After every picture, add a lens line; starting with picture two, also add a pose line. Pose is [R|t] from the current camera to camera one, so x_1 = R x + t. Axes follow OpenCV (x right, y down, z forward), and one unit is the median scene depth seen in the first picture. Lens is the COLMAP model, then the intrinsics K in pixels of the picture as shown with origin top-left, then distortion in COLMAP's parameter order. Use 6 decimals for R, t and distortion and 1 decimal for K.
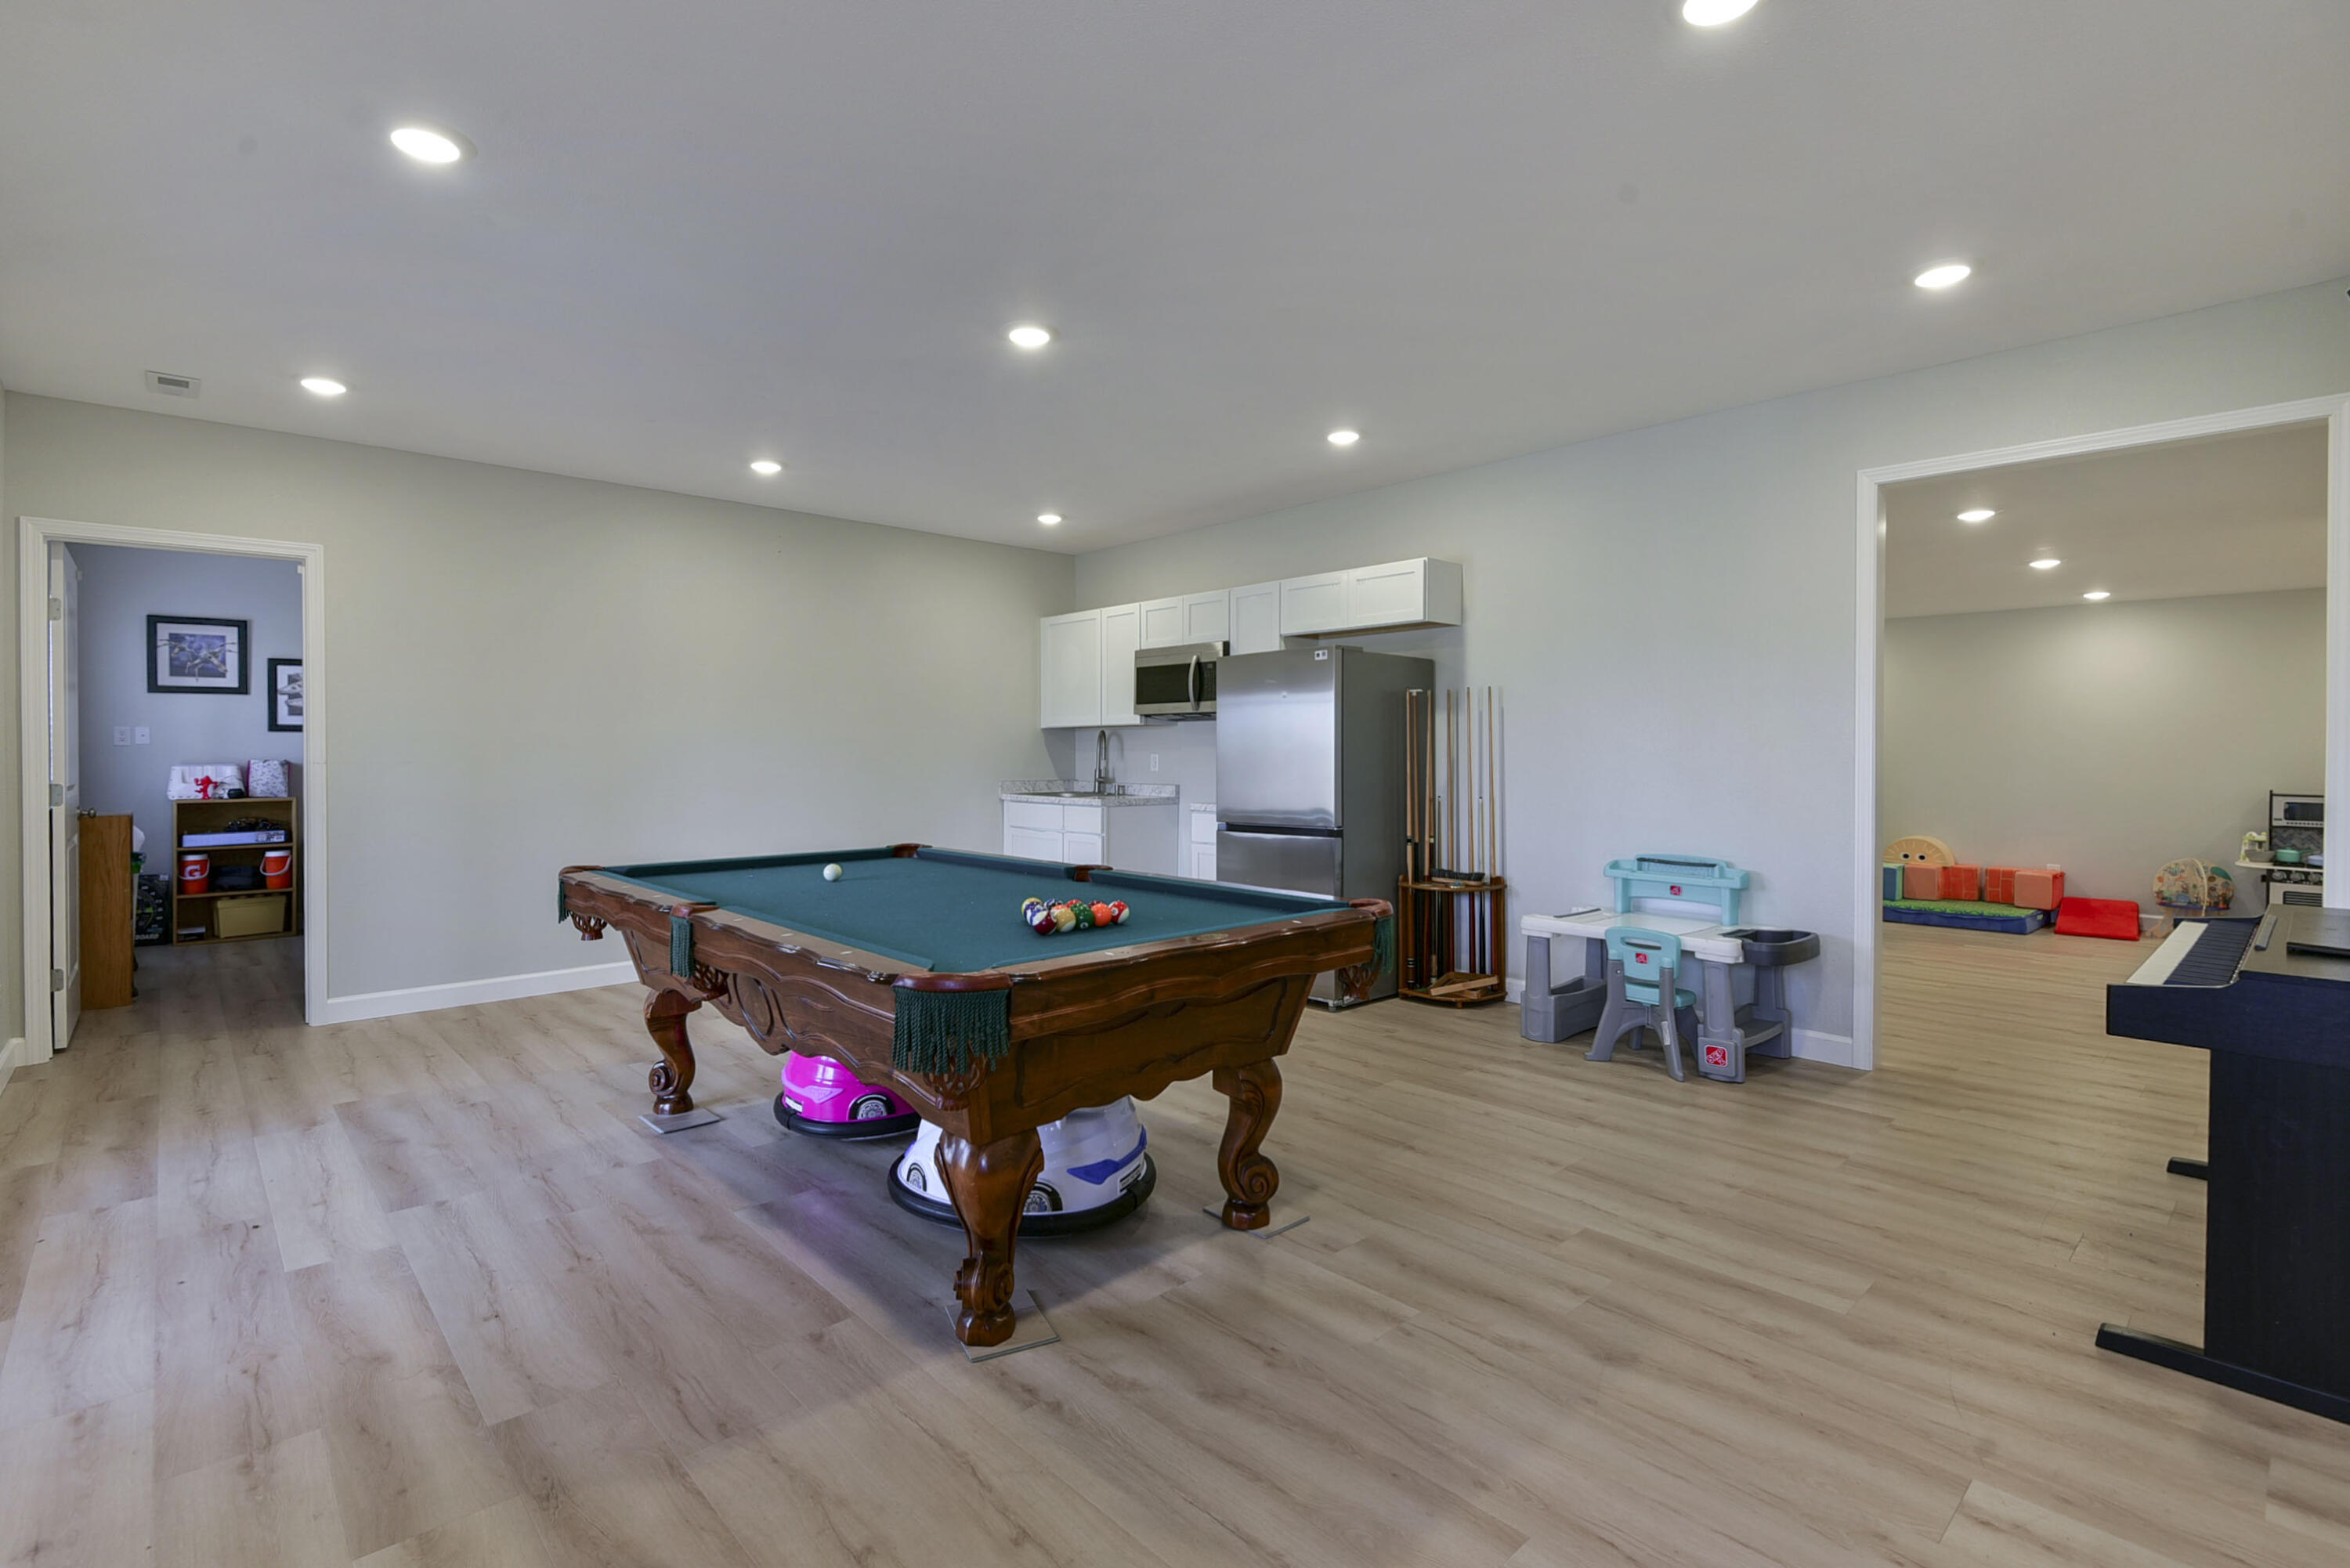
lens RADIAL K [[1099.0, 0, 1170.8], [0, 1099.0, 756.4], [0, 0, 1]] dist [-0.005084, 0.000251]
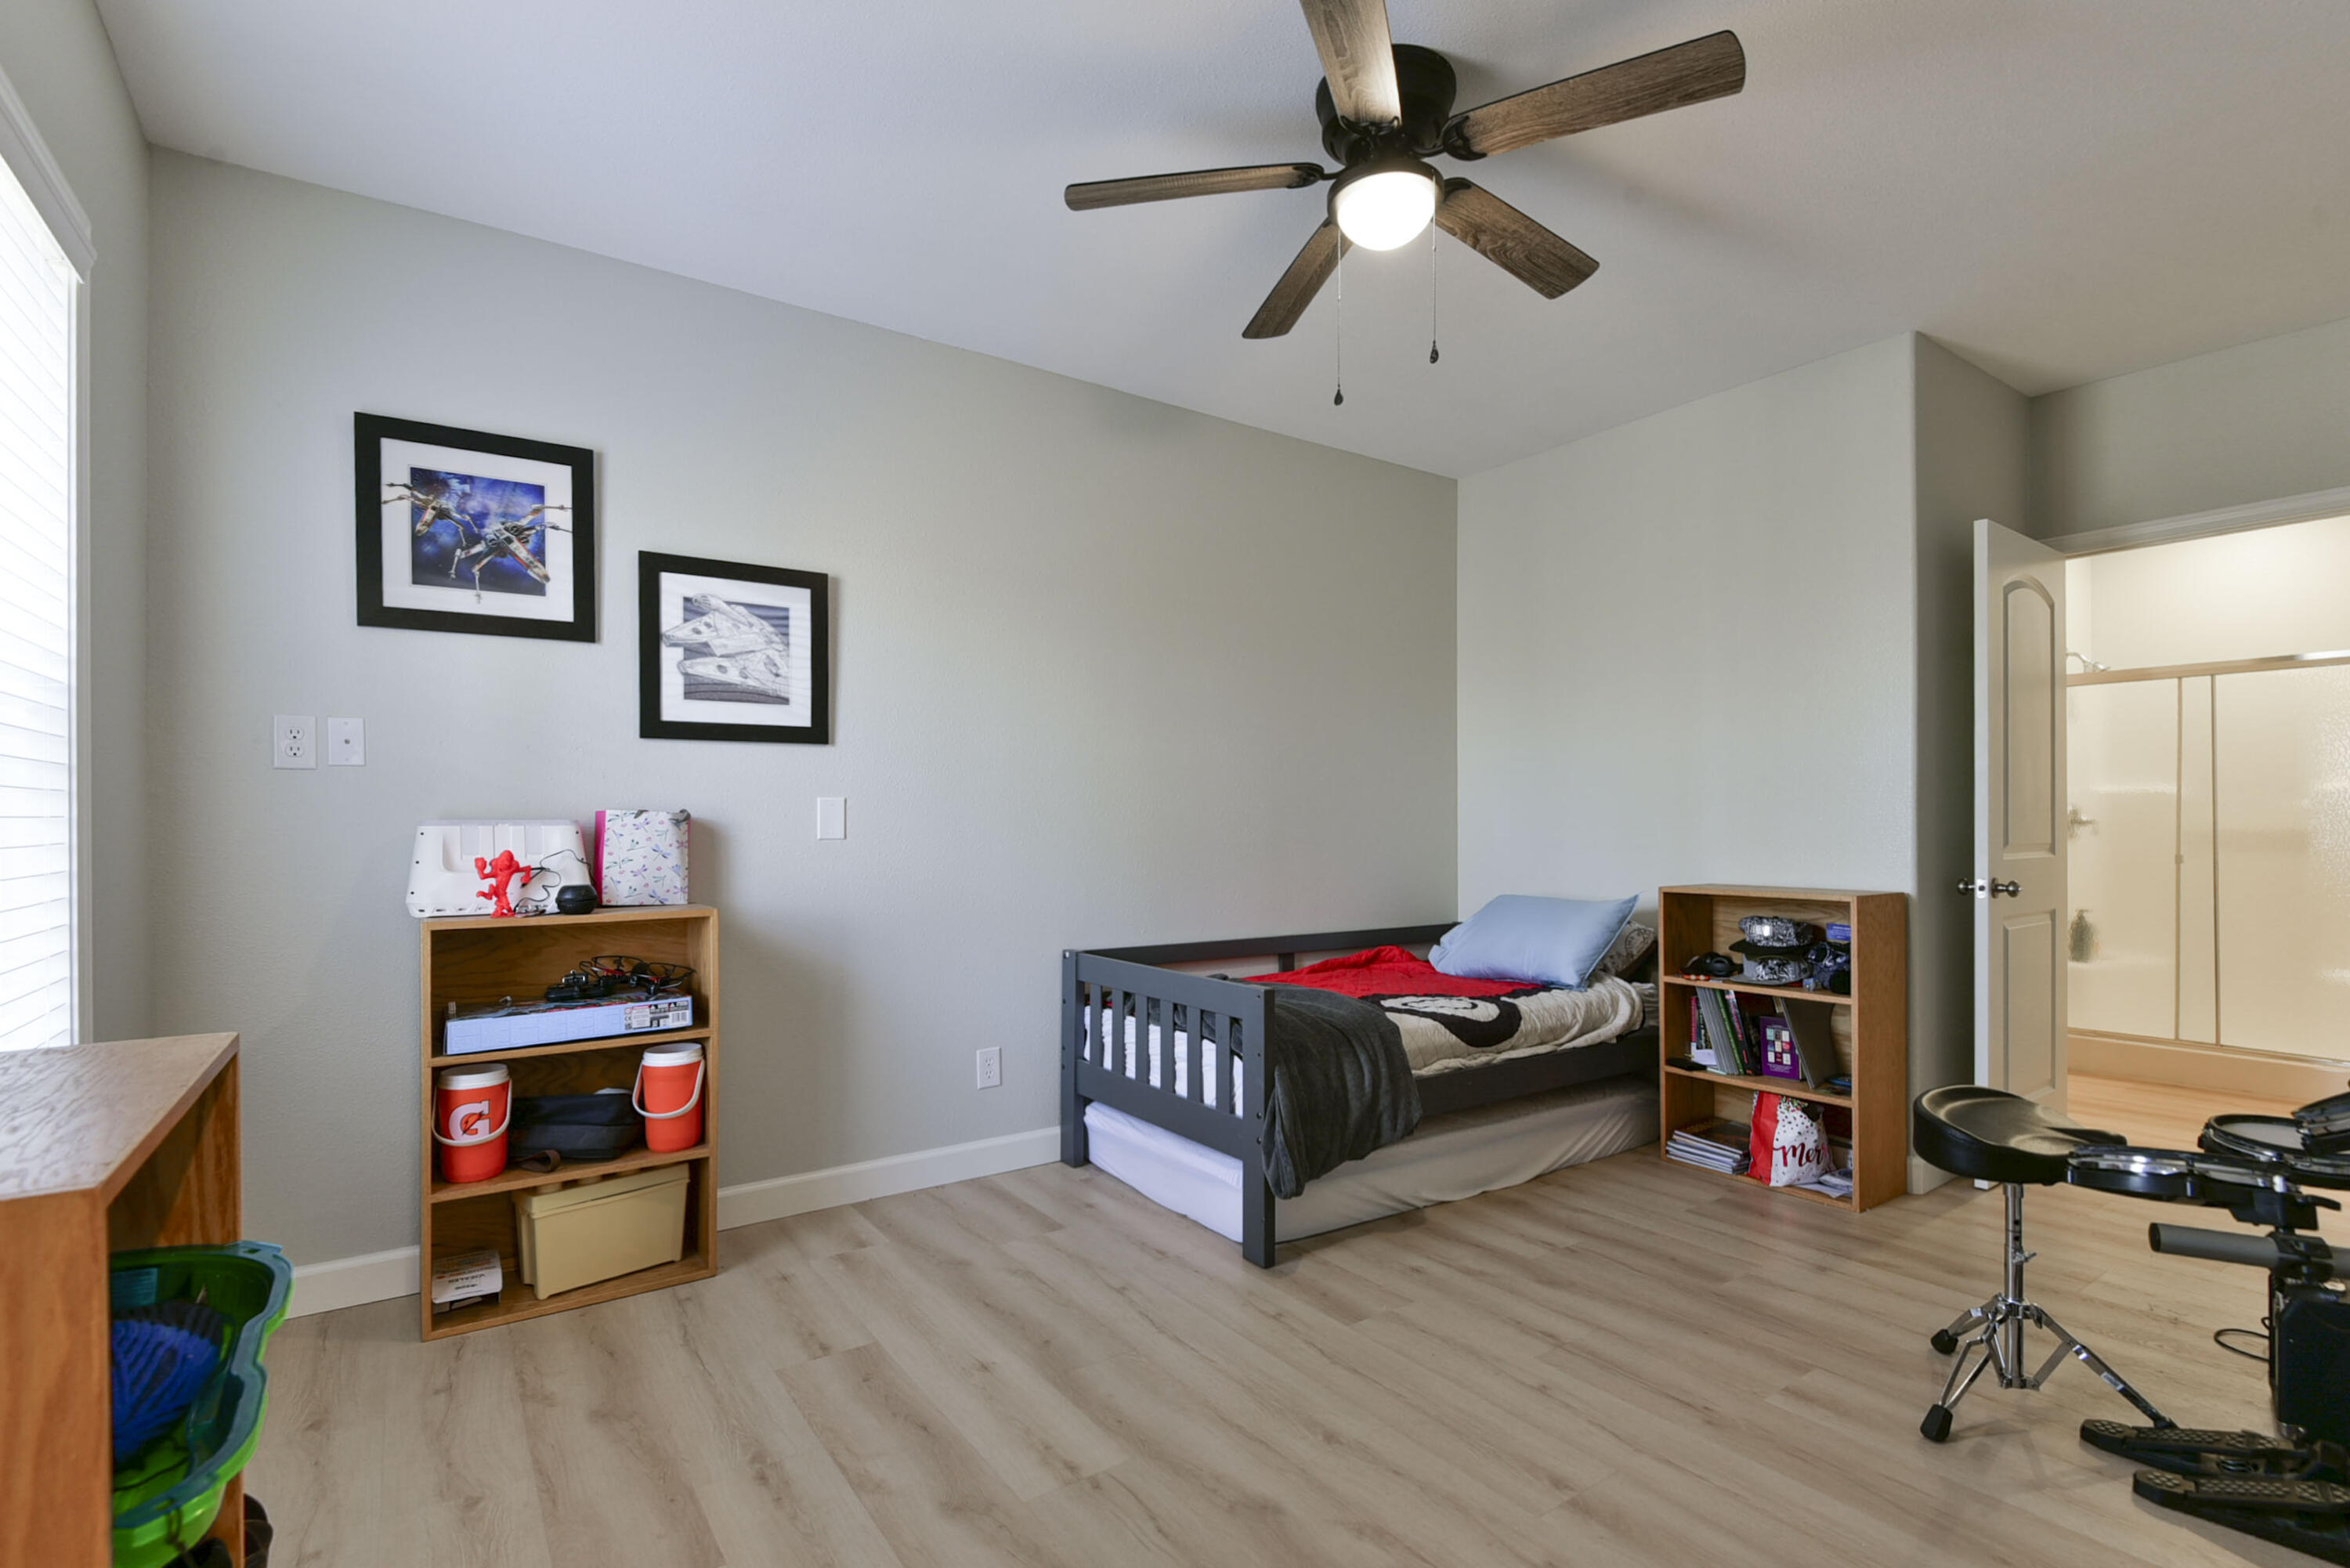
lens RADIAL K [[1108.5, 0, 1172.2], [0, 1108.5, 818.4], [0, 0, 1]] dist [0.016174, -0.000328]
pose [[0.990455, -0.003255, -0.137797, -0.610711], [0.002564, 0.999983, -0.005194, 0.009249], [0.137811, 0.004791, 0.990447, 0.664108]]
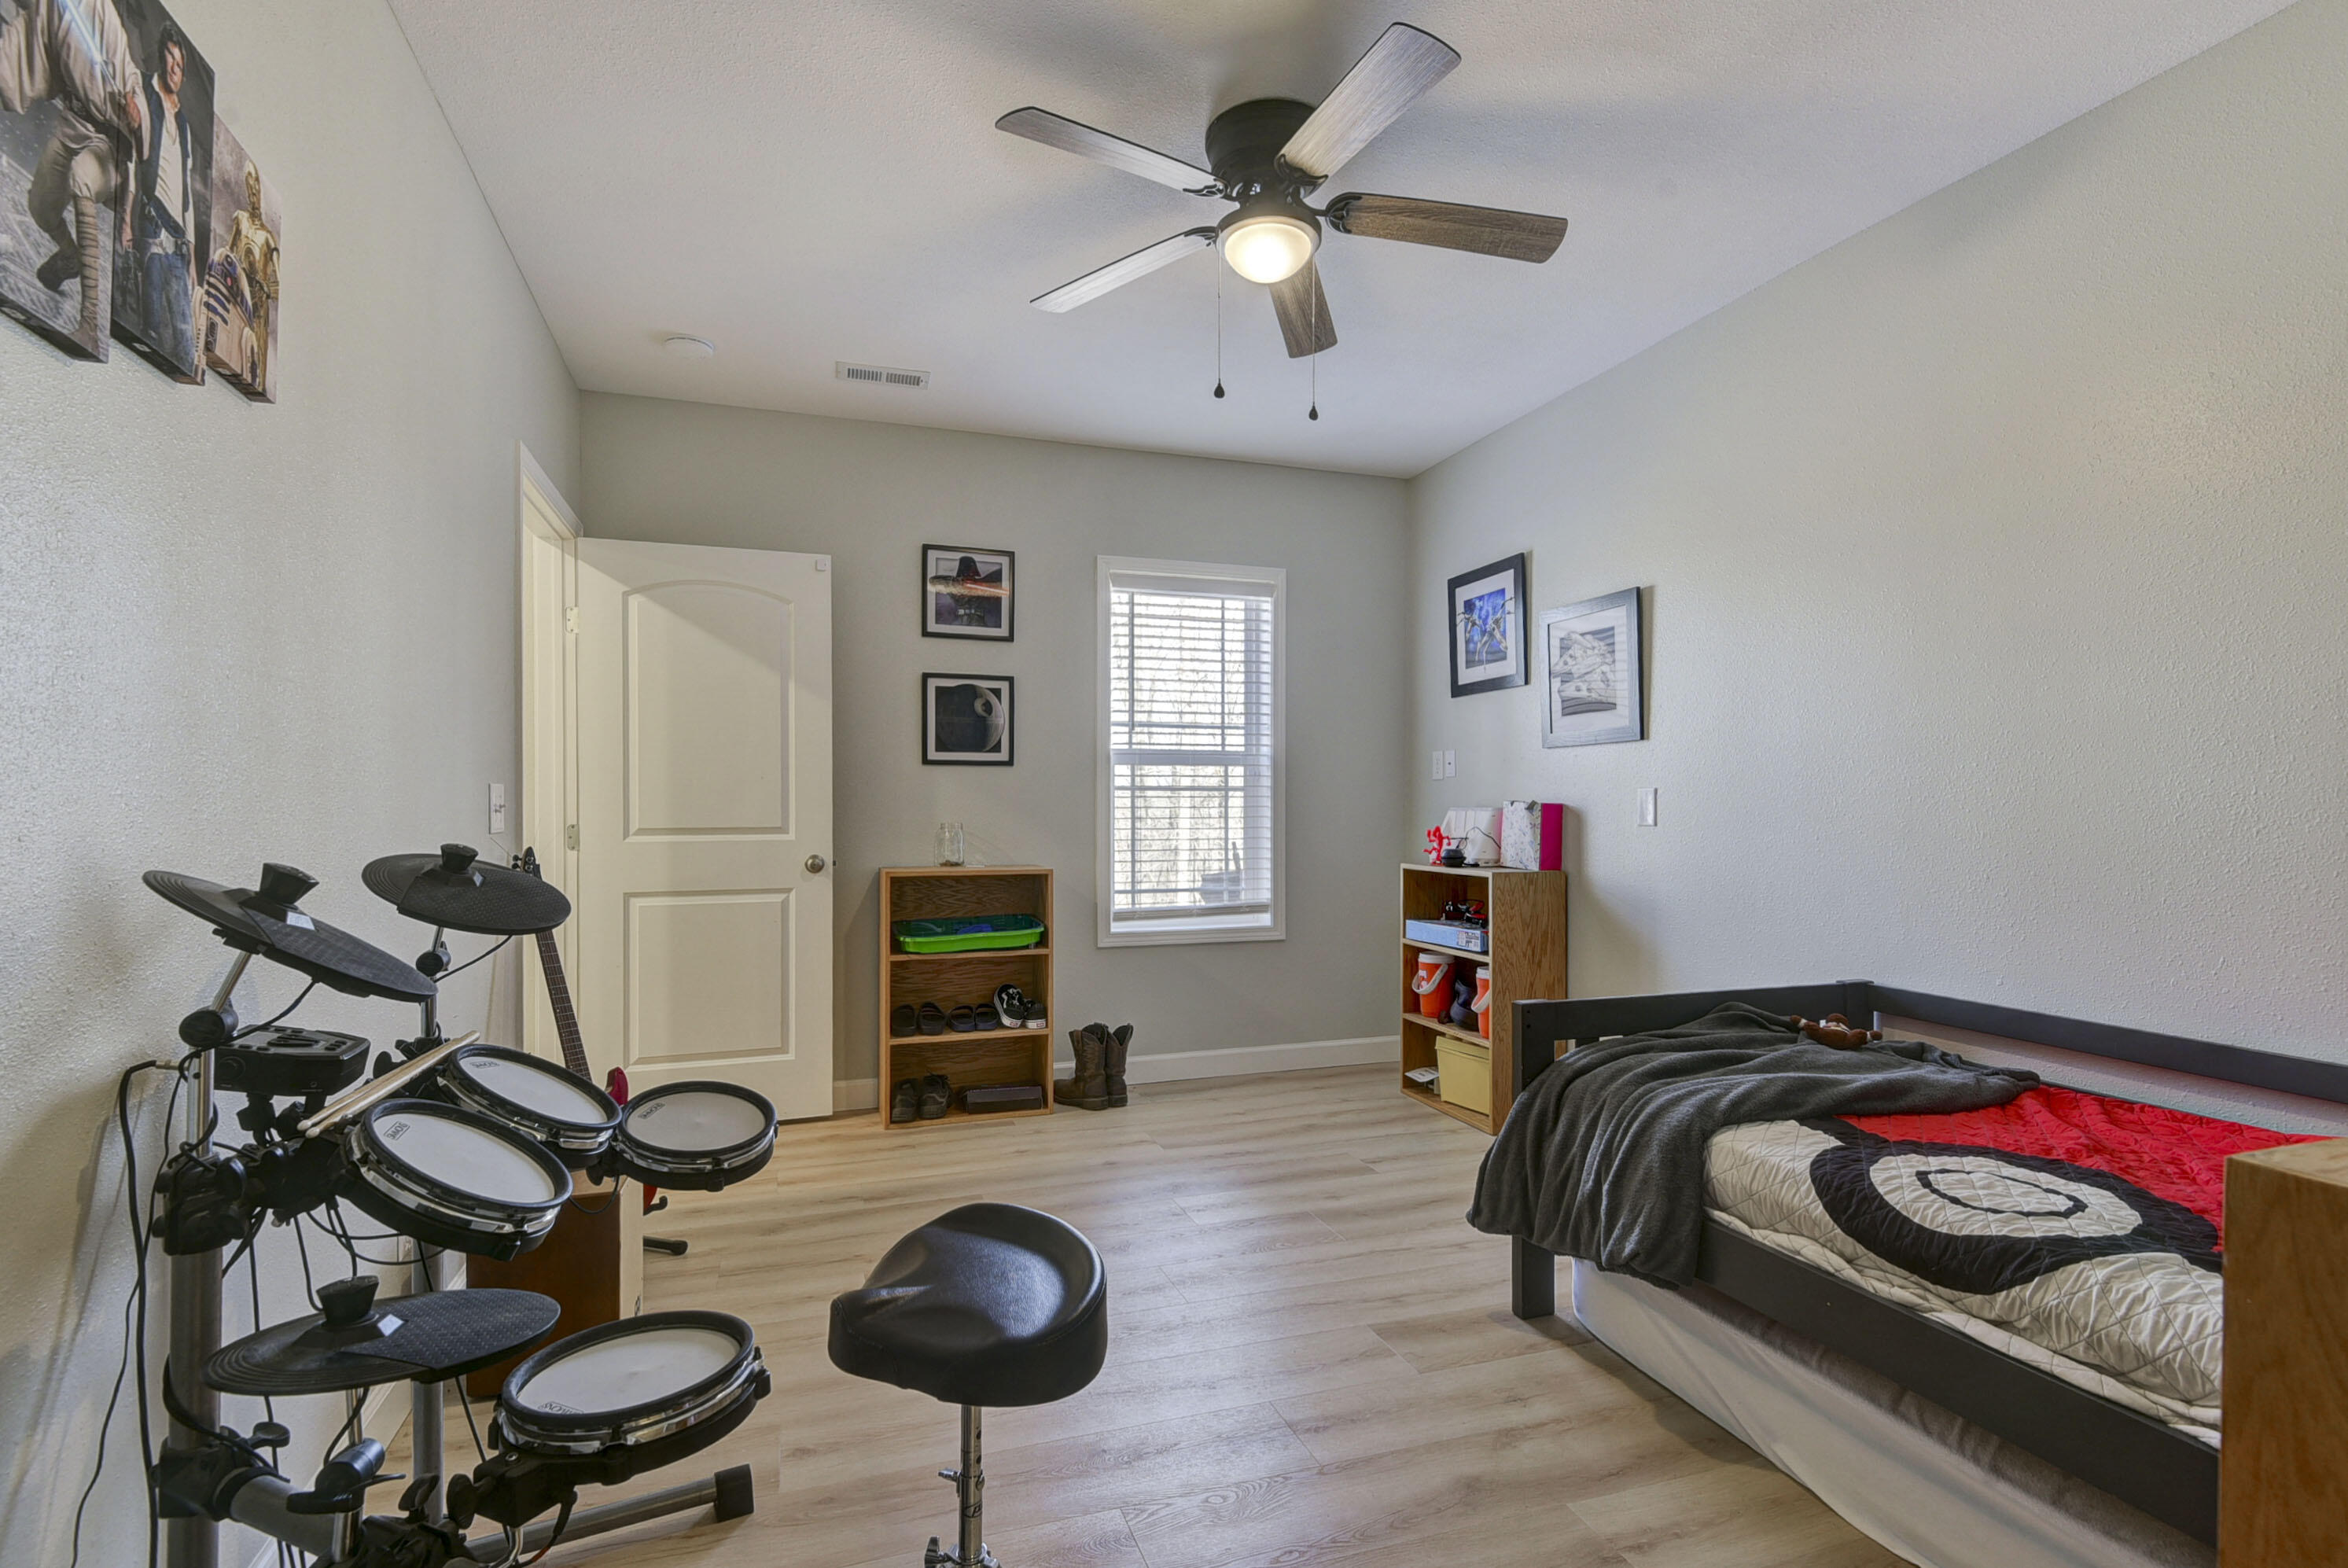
lens RADIAL K [[1107.7, 0, 1171.2], [0, 1107.7, 818.3], [0, 0, 1]] dist [0.016174, -0.000328]
pose [[-0.407190, 0.008357, -0.913305, -0.259715], [-0.005055, 0.999922, 0.011403, 0.006956], [0.913330, 0.009260, -0.407116, 1.113589]]
